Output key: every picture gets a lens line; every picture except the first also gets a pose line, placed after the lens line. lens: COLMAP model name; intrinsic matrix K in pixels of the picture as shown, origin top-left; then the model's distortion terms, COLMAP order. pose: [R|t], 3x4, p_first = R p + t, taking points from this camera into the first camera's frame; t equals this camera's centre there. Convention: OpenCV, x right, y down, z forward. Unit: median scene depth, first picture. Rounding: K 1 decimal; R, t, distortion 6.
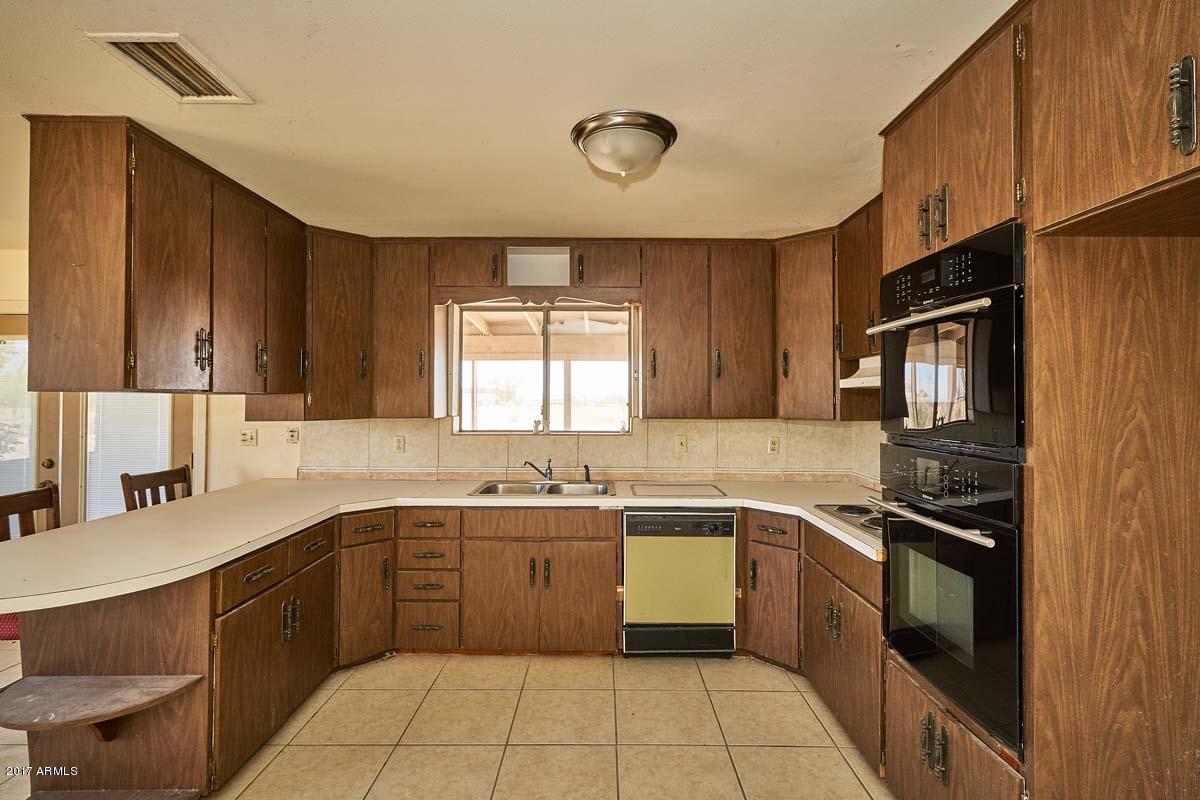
lens RADIAL K [[576.1, 0, 599.0], [0, 576.1, 389.0], [0, 0, 1]] dist [0.001099, 0.000087]
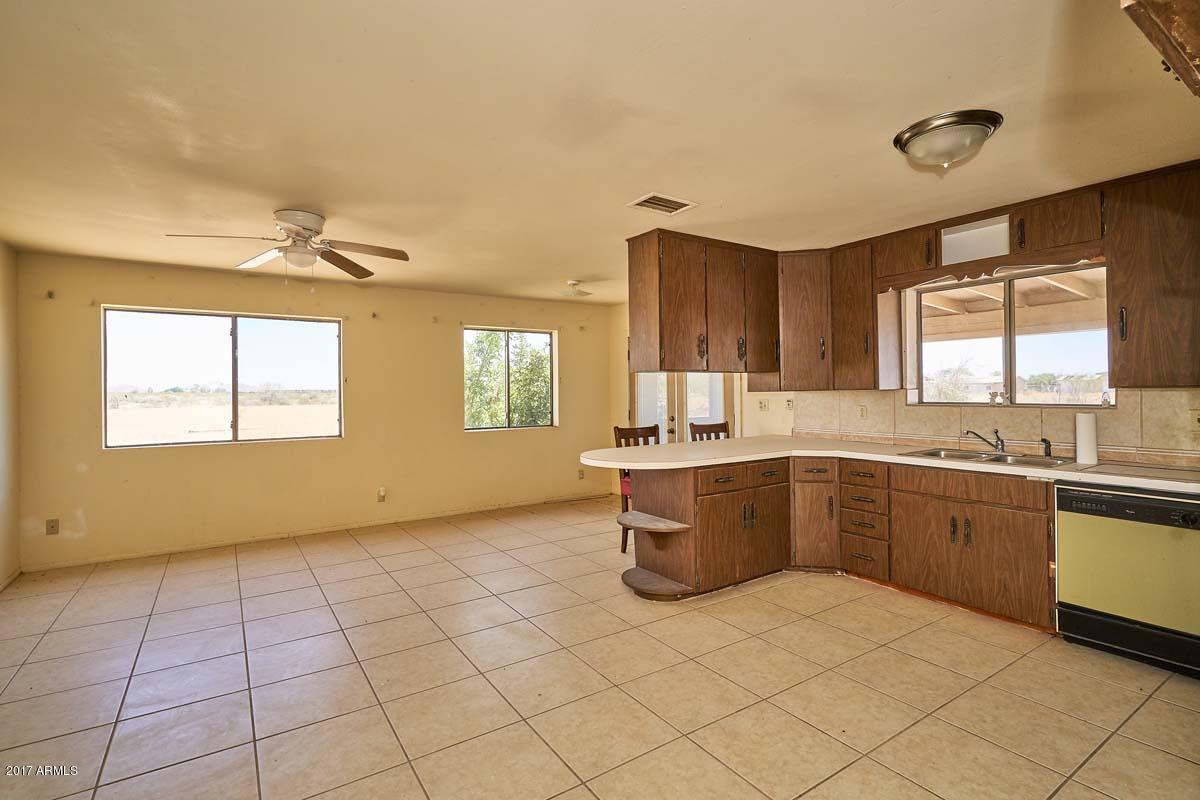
lens RADIAL K [[565.1, 0, 597.8], [0, 565.1, 386.3], [0, 0, 1]] dist [0.000841, 0.000042]
pose [[0.552638, -0.013866, -0.833306, 0.402472], [0.026381, 0.999652, 0.000861, 0.030546], [0.833004, -0.022460, 0.552811, -0.137510]]
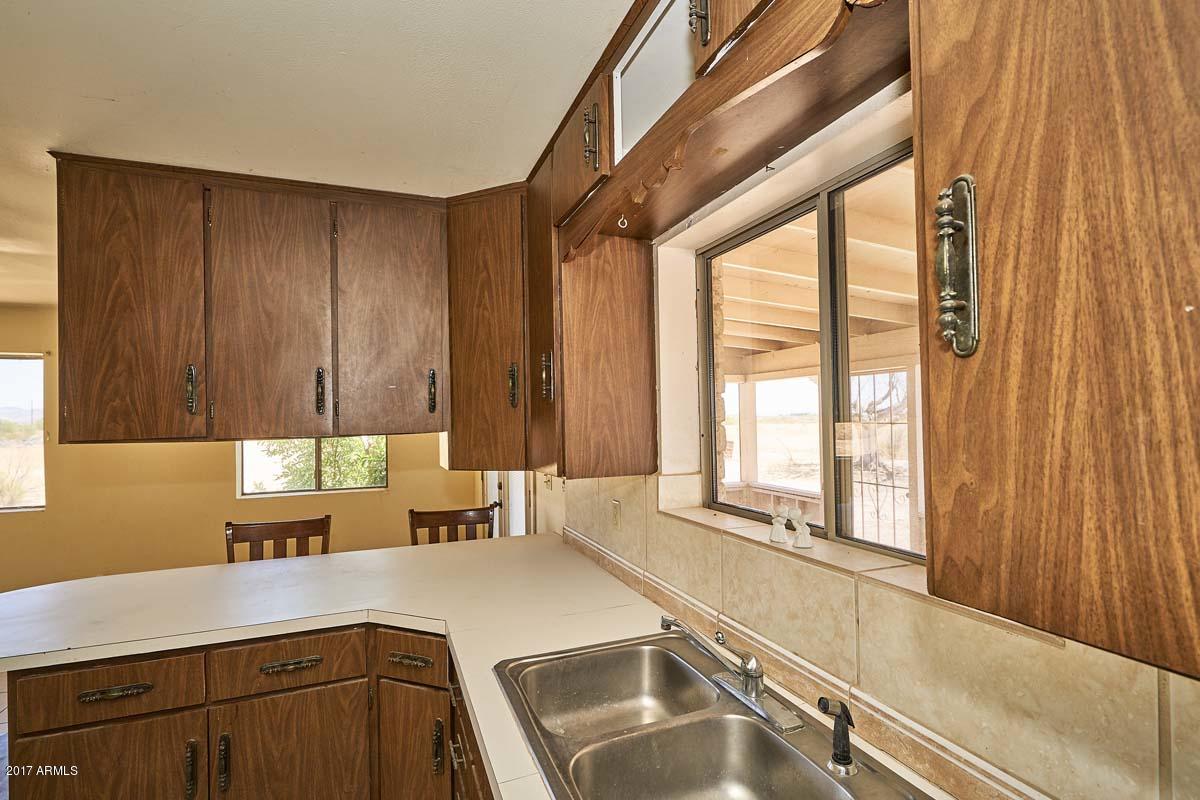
lens RADIAL K [[569.2, 0, 600.7], [0, 569.2, 414.7], [0, 0, 1]] dist [-0.000541, -0.000083]
pose [[0.361986, -0.012868, -0.932095, 0.225373], [0.034708, 0.999397, -0.000318, -0.007822], [0.931537, -0.032235, 0.362215, 0.936746]]
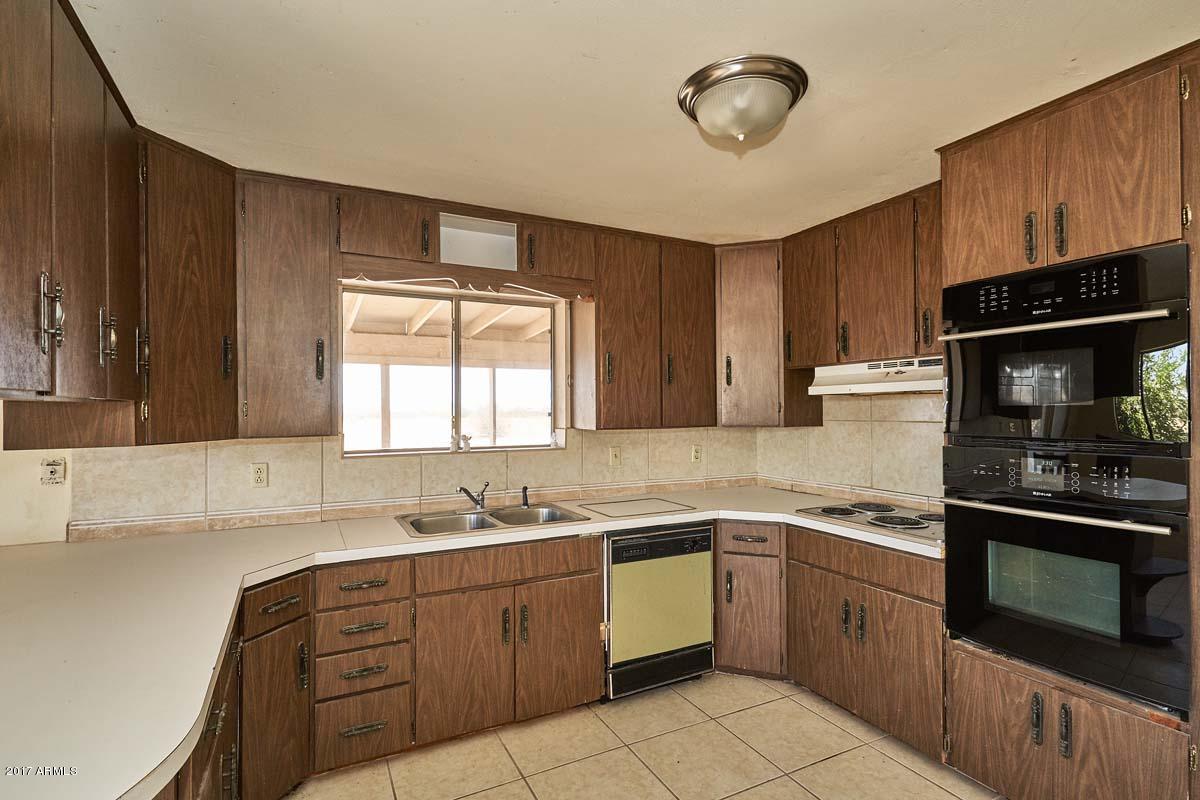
lens RADIAL K [[573.9, 0, 598.0], [0, 573.9, 405.2], [0, 0, 1]] dist [0.002183, 0.000334]
pose [[0.888441, -0.004602, 0.458969, -0.363453], [0.000723, 0.999963, 0.008627, 0.007053], [-0.458991, -0.007333, 0.888411, 0.238922]]
